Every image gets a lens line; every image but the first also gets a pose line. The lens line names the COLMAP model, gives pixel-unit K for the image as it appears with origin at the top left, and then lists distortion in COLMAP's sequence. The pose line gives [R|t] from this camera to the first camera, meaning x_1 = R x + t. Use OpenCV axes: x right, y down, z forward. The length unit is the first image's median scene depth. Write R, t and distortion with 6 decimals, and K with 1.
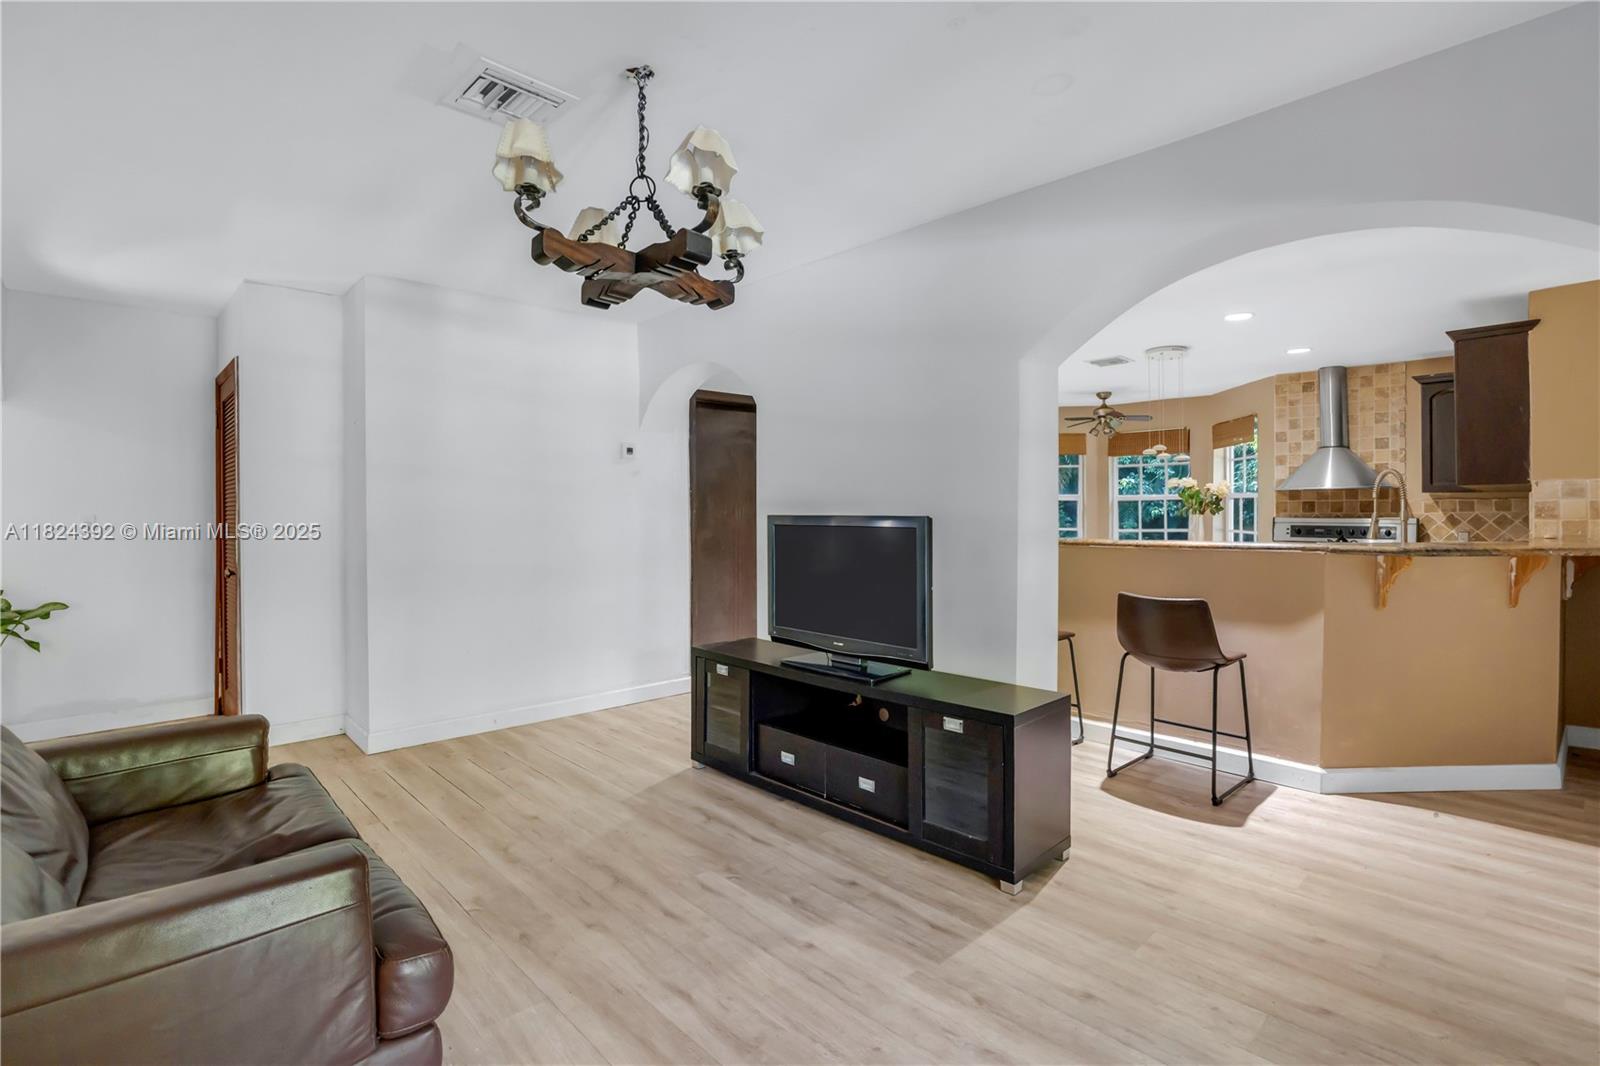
lens RADIAL K [[758.2, 0, 815.7], [0, 758.2, 491.1], [0, 0, 1]] dist [-0.027471, 0.007319]
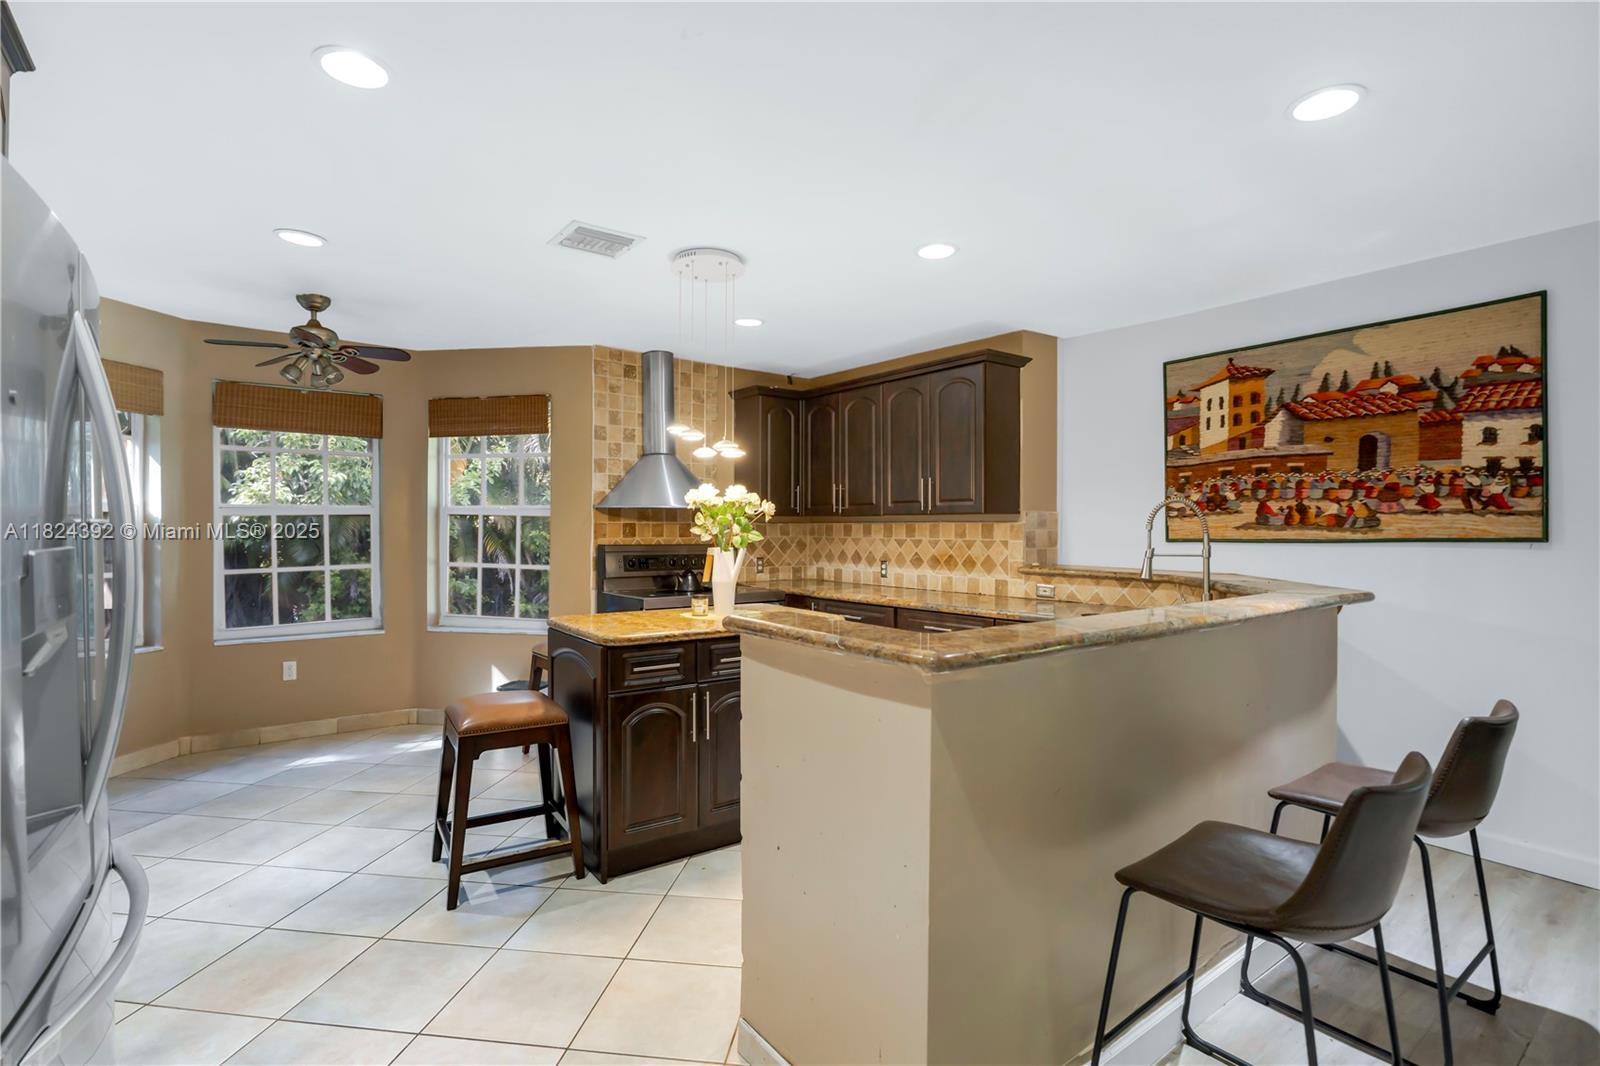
lens RADIAL K [[758.2, 0, 806.9], [0, 758.2, 521.0], [0, 0, 1]] dist [-0.027471, 0.007319]
pose [[0.111000, 0.005863, 0.993803, -0.173545], [-0.032401, 0.999472, -0.002278, 0.016712], [-0.993292, -0.031948, 0.111131, 1.575899]]
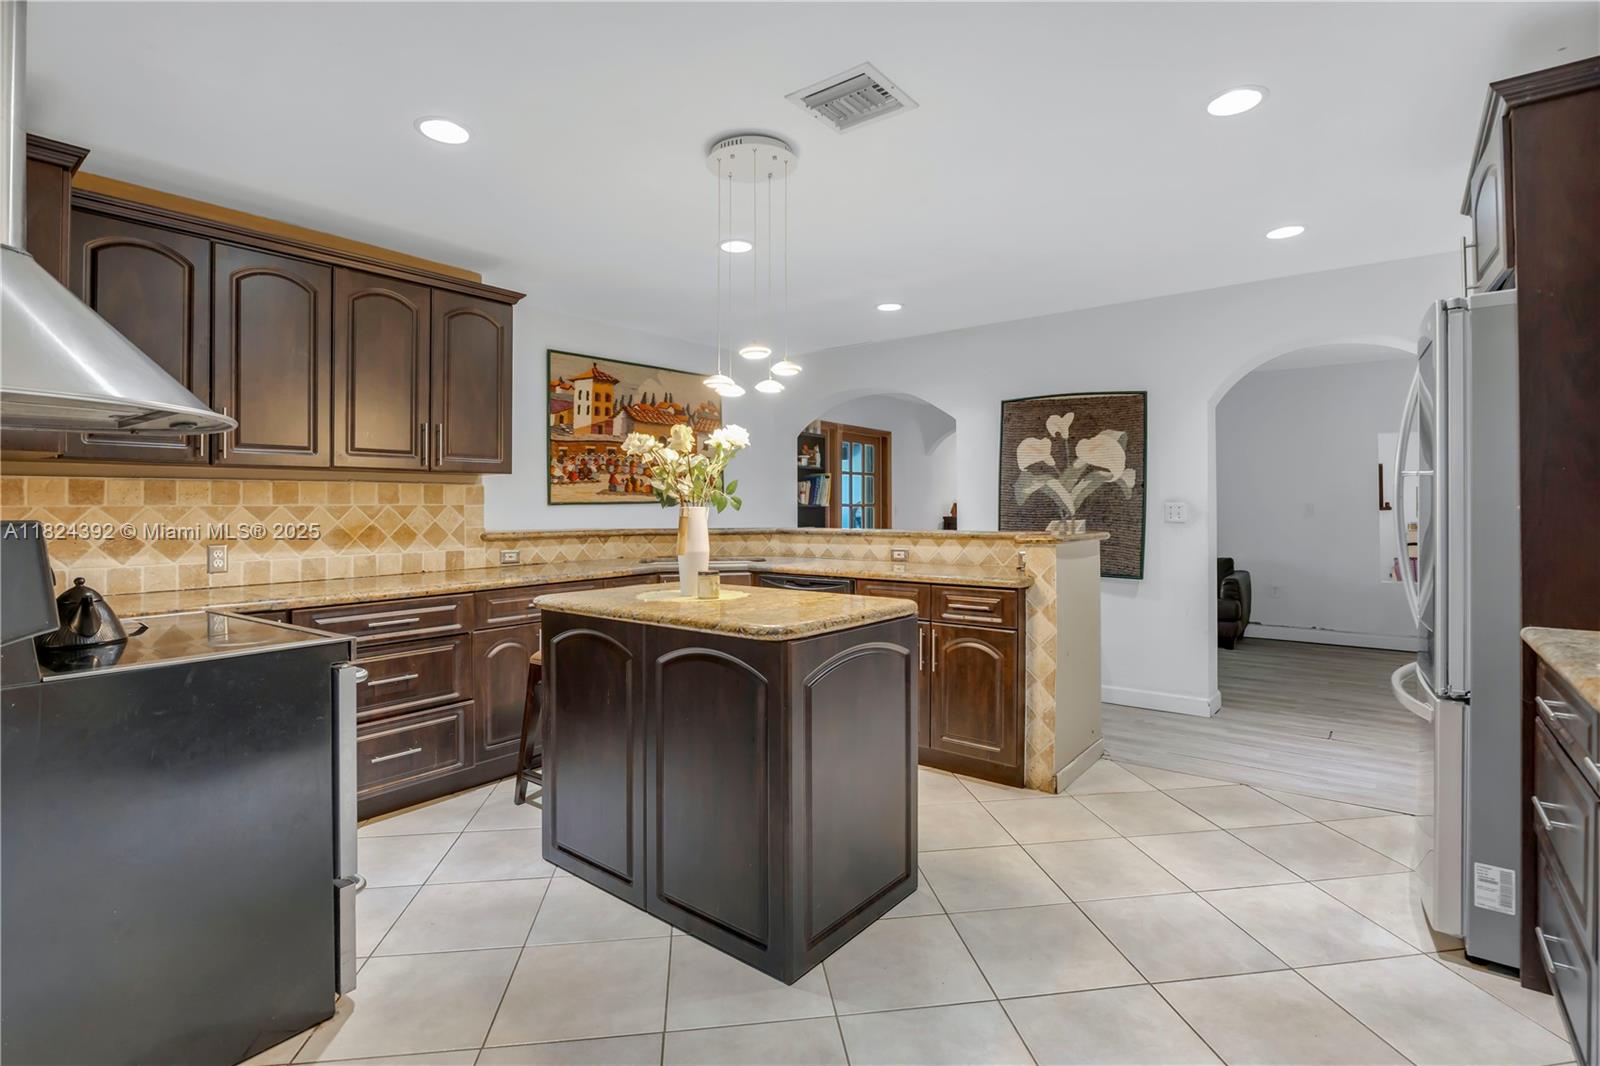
lens RADIAL K [[758.2, 0, 782.9], [0, 758.2, 517.2], [0, 0, 1]] dist [-0.027471, 0.007319]
pose [[-0.991522, 0.004558, -0.129858, 0.934939], [0.006589, 0.999863, -0.015215, 0.080681], [0.129771, -0.015941, -0.991416, 2.673358]]
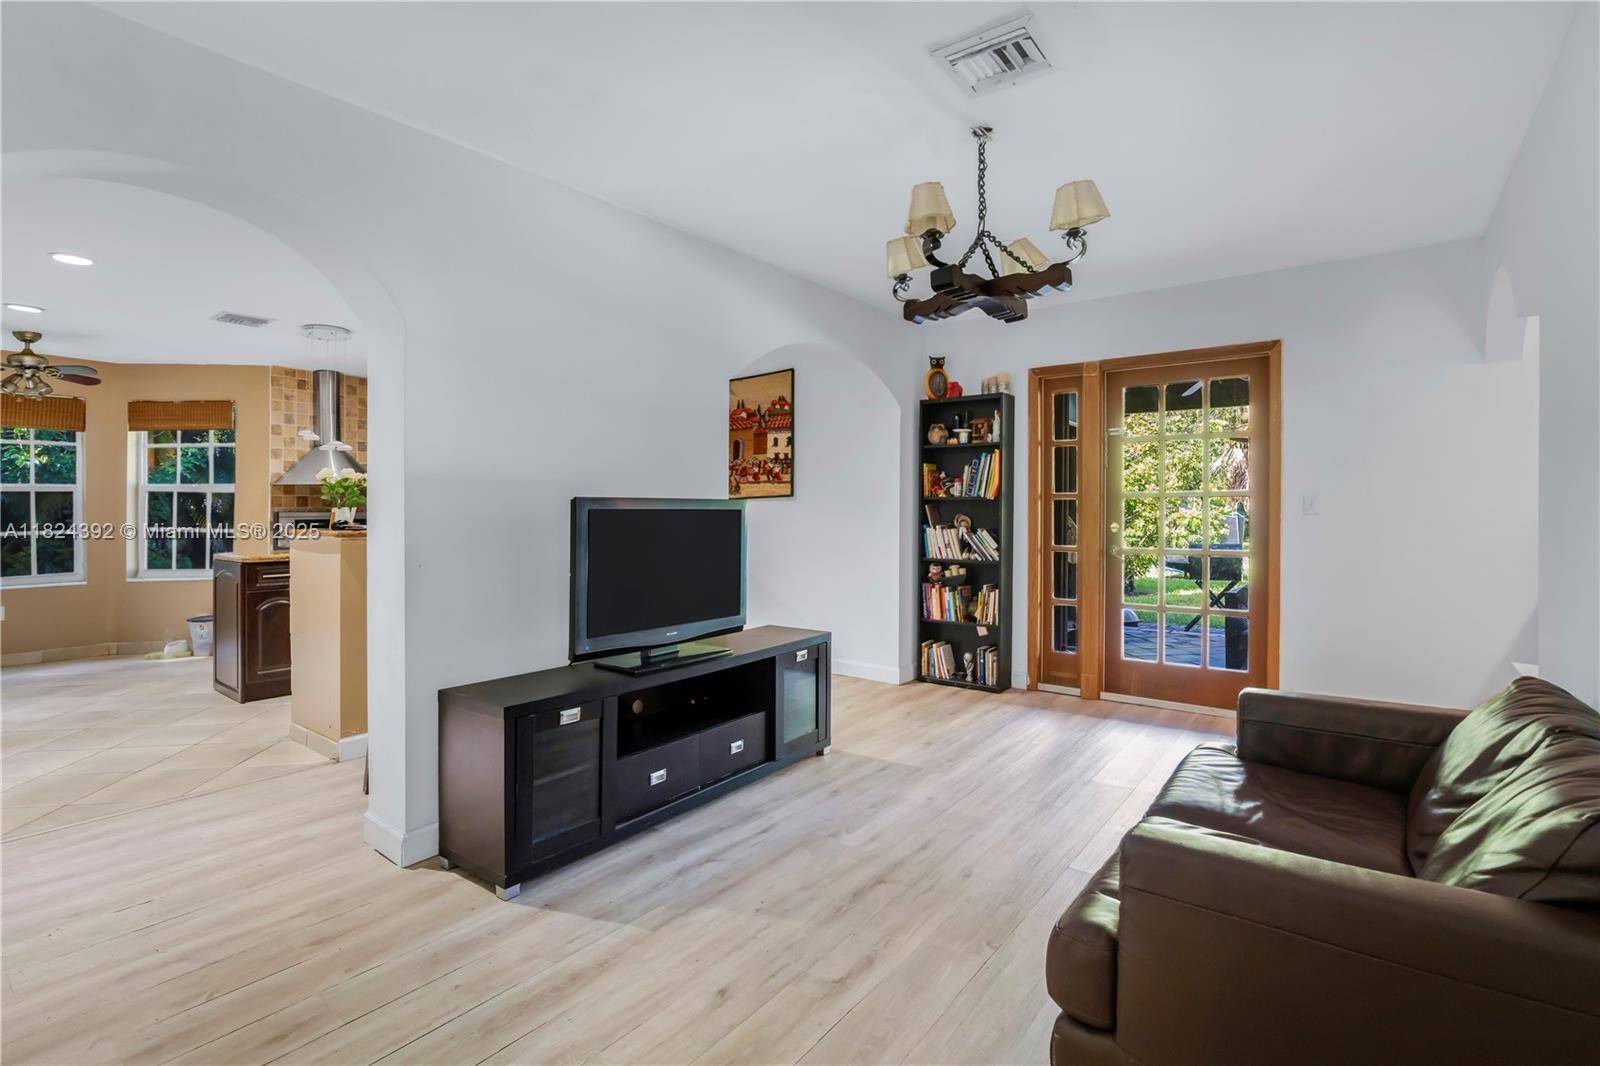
lens RADIAL K [[758.2, 0, 798.9], [0, 758.2, 493.7], [0, 0, 1]] dist [-0.027471, 0.007319]
pose [[-0.145248, 0.020843, 0.989176, -0.971714], [-0.019065, 0.999533, -0.023861, 0.046822], [-0.989212, -0.022325, -0.144783, 1.019666]]
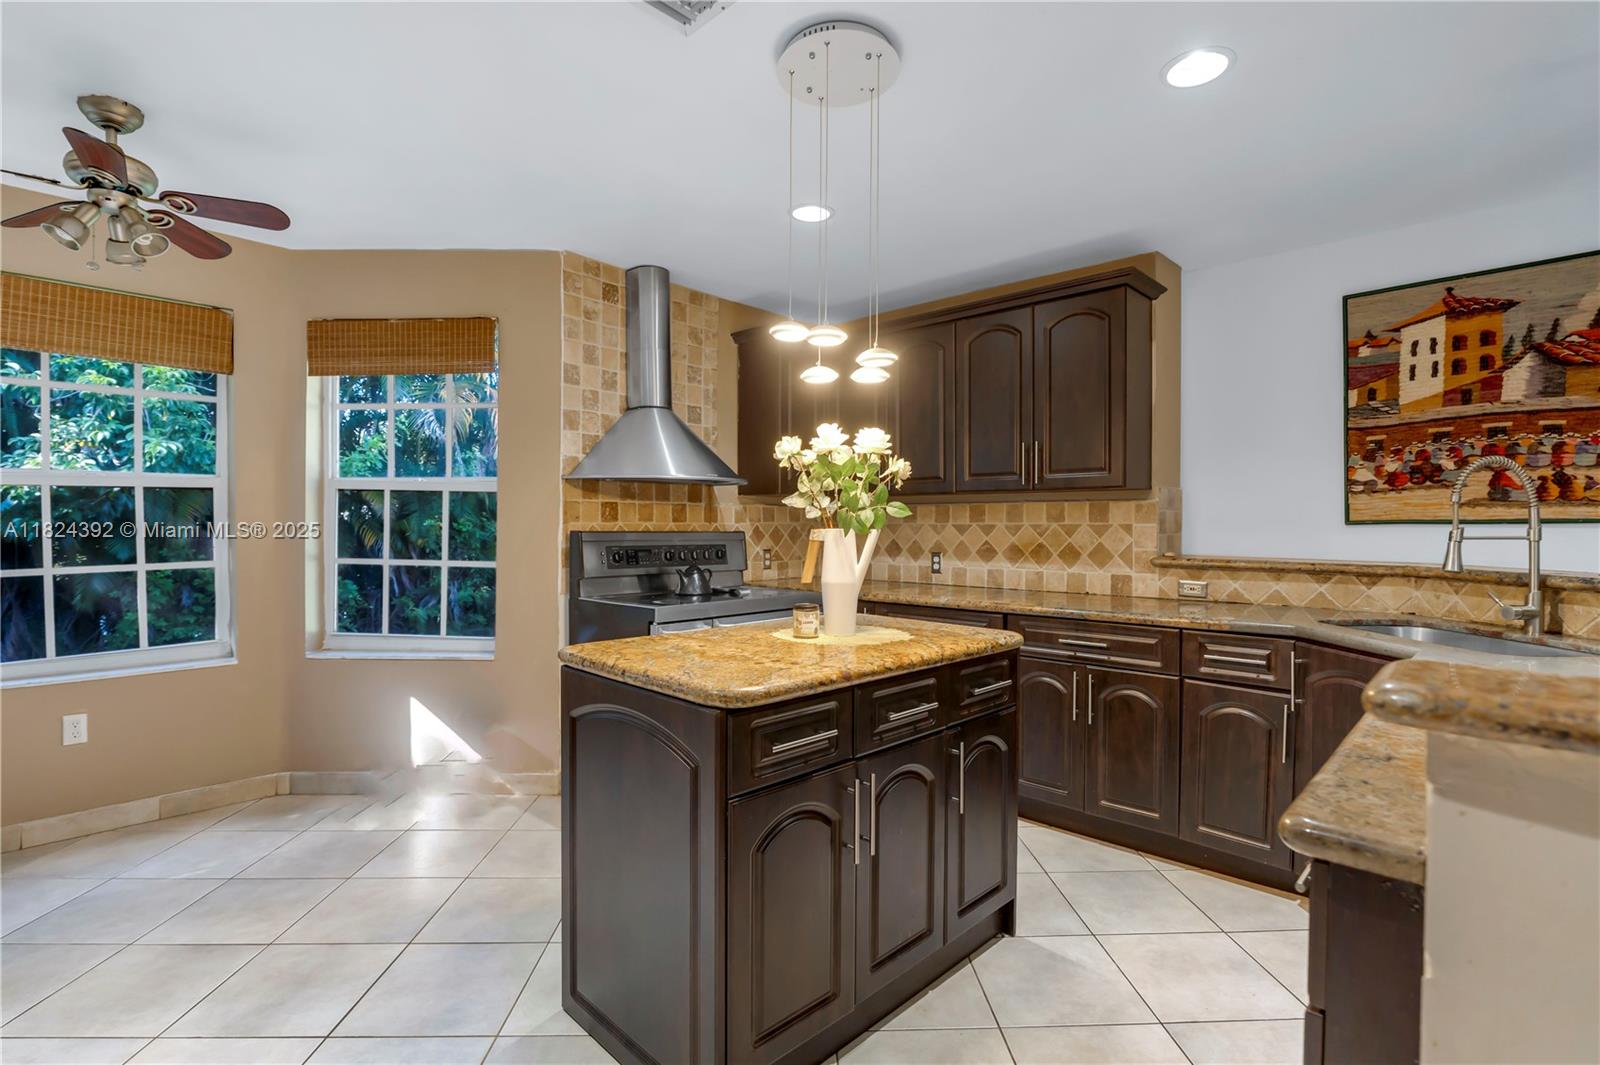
lens RADIAL K [[758.2, 0, 813.1], [0, 758.2, 522.3], [0, 0, 1]] dist [-0.027471, 0.007319]
pose [[-0.046743, -0.000401, 0.998907, 0.213360], [-0.033737, 0.999430, -0.001178, 0.052353], [-0.998337, -0.033755, -0.046730, 1.874868]]
